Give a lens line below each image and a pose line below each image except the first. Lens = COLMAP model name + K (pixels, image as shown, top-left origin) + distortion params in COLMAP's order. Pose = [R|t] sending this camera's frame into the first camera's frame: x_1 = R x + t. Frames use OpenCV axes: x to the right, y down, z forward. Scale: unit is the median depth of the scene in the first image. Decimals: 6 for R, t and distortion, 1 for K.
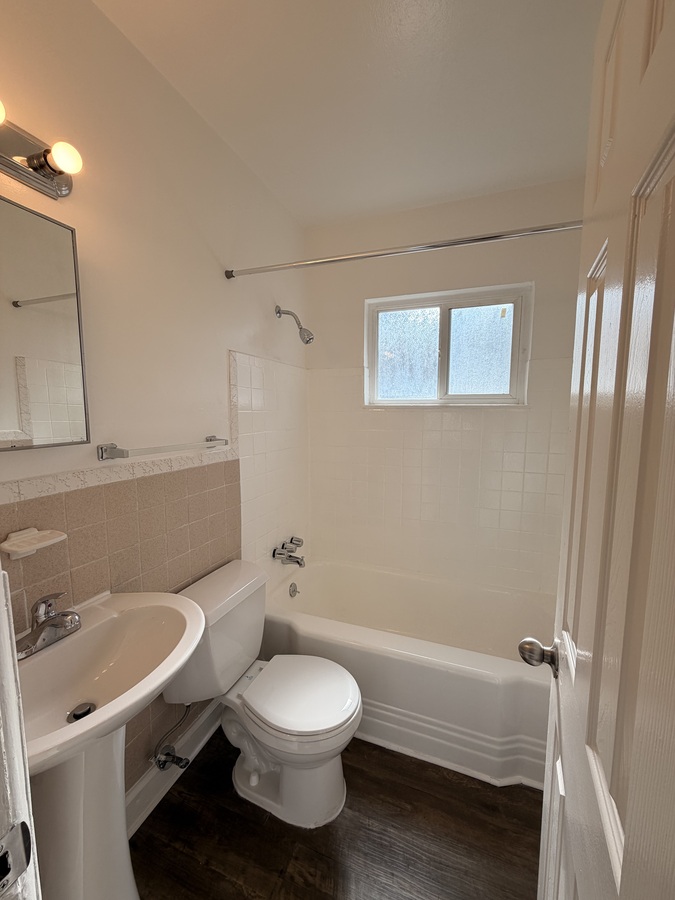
lens RADIAL K [[357.6, 0, 337.3], [0, 357.6, 448.8], [0, 0, 1]] dist [-0.000127, 0.000604]
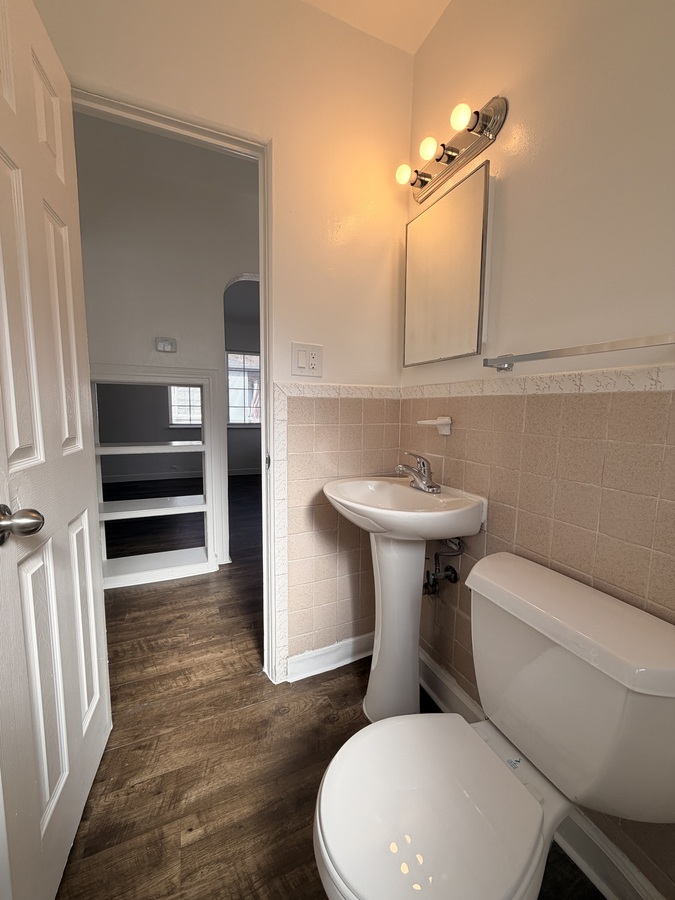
lens RADIAL K [[357.6, 0, 337.3], [0, 357.6, 448.8], [0, 0, 1]] dist [-0.000127, 0.000604]
pose [[-0.711605, 0.068487, -0.699234, 0.341255], [-0.089735, 0.978227, 0.187135, 0.082596], [0.696826, 0.195912, -0.689965, 1.200162]]
